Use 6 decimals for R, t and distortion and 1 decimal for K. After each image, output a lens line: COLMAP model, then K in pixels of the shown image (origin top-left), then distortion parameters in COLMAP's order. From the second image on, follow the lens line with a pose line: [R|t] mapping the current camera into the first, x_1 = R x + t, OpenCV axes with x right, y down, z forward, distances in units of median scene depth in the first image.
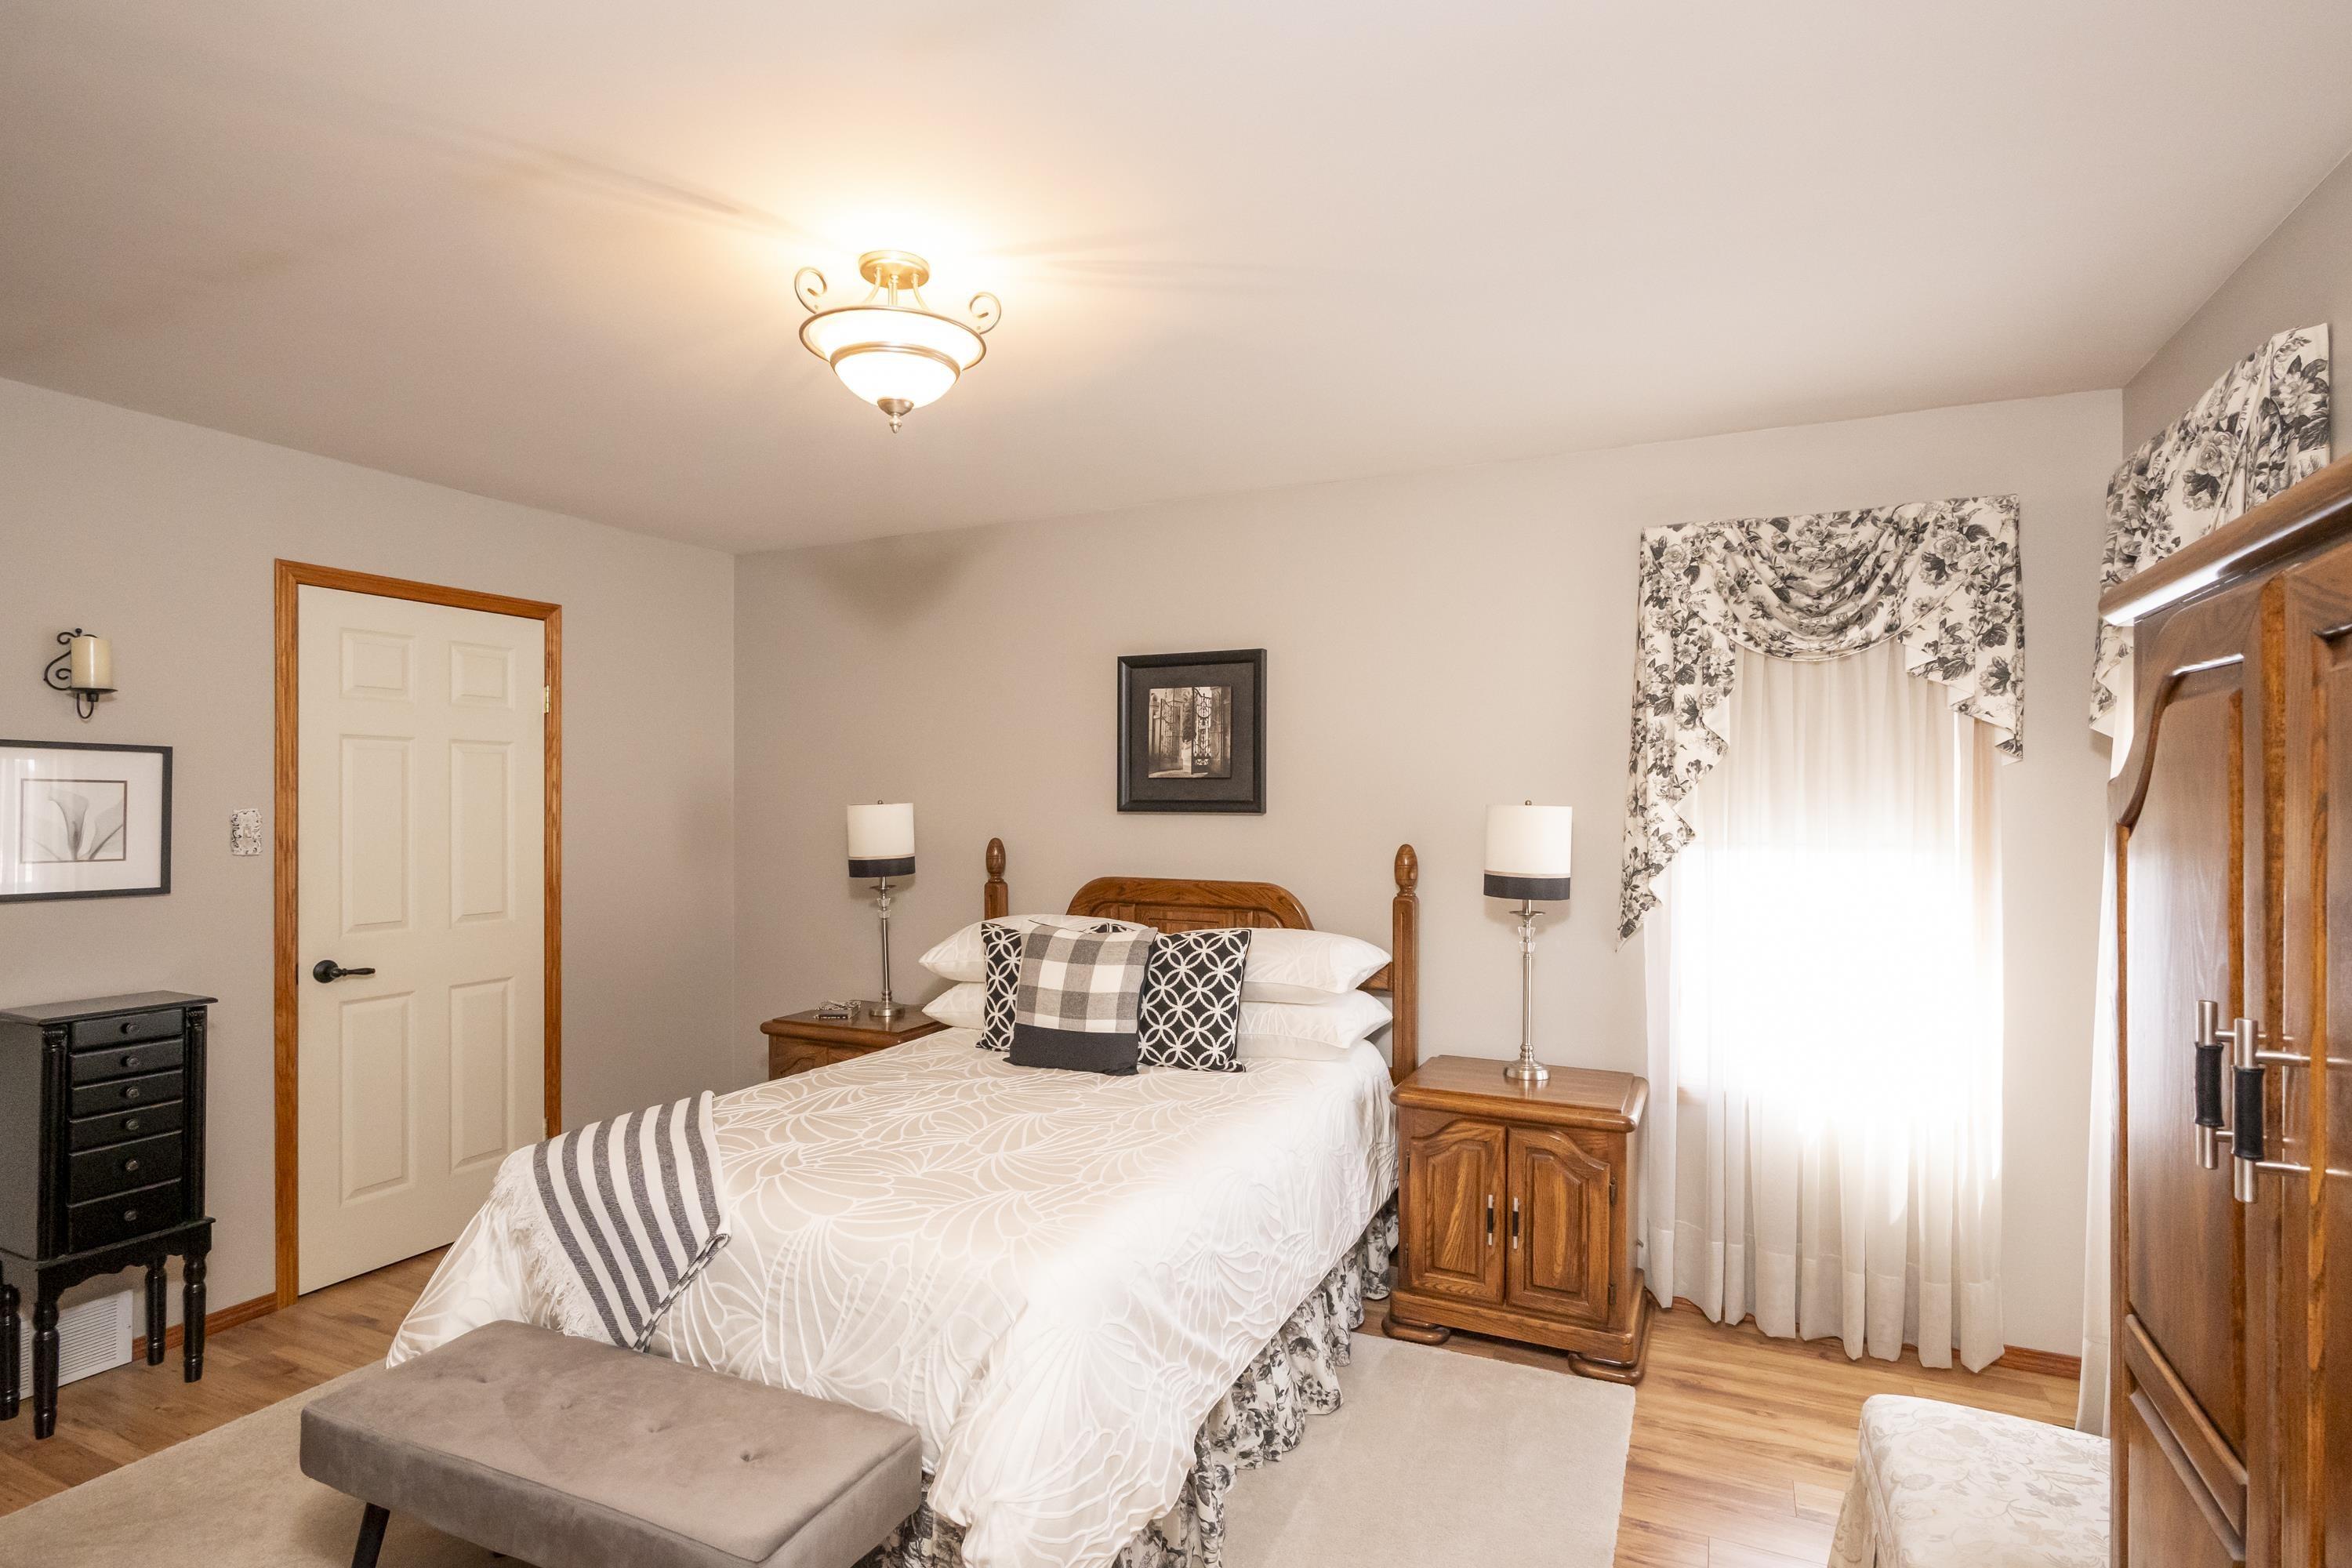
lens RADIAL K [[1168.0, 0, 1176.0], [0, 1168.0, 784.0], [0, 0, 1]] dist [0.000854, 0.000771]
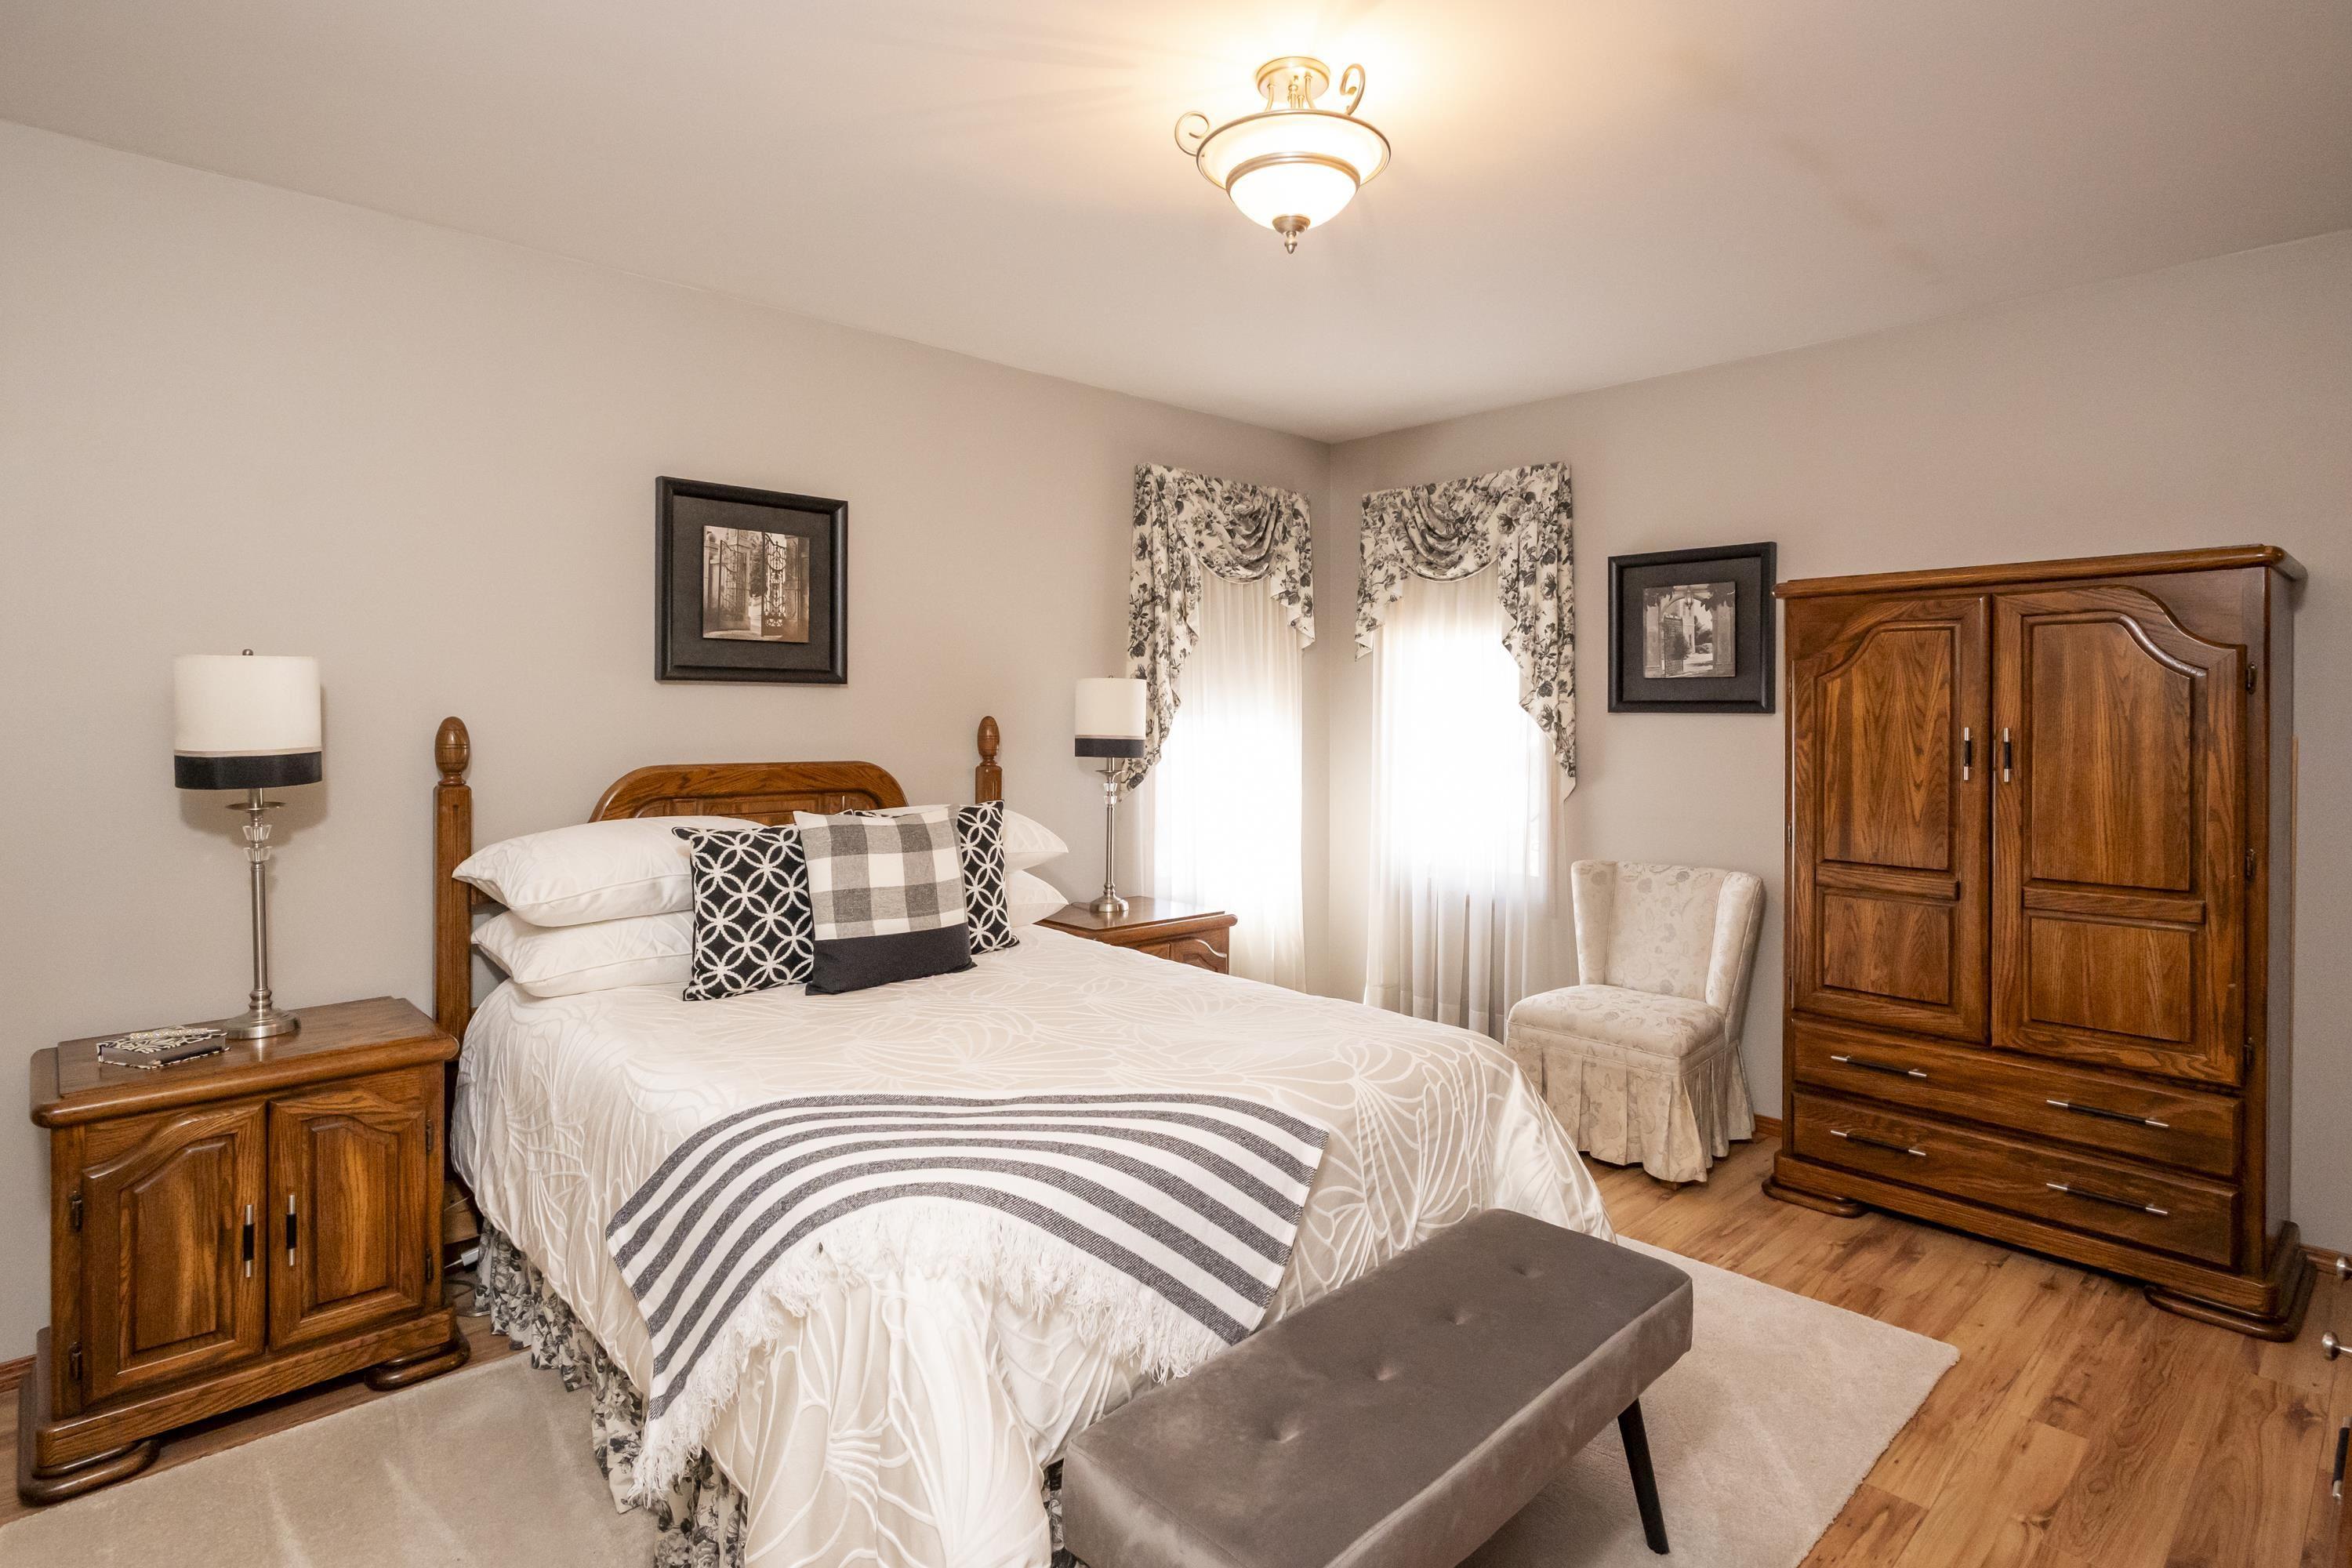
lens RADIAL K [[1185.0, 0, 1173.2], [0, 1185.0, 713.8], [0, 0, 1]] dist [-0.000222, 0.000255]
pose [[0.377705, -0.000842, 0.925925, -0.673330], [-0.015895, 0.999846, 0.007393, 0.036652], [-0.925789, -0.017510, 0.377634, 0.419949]]
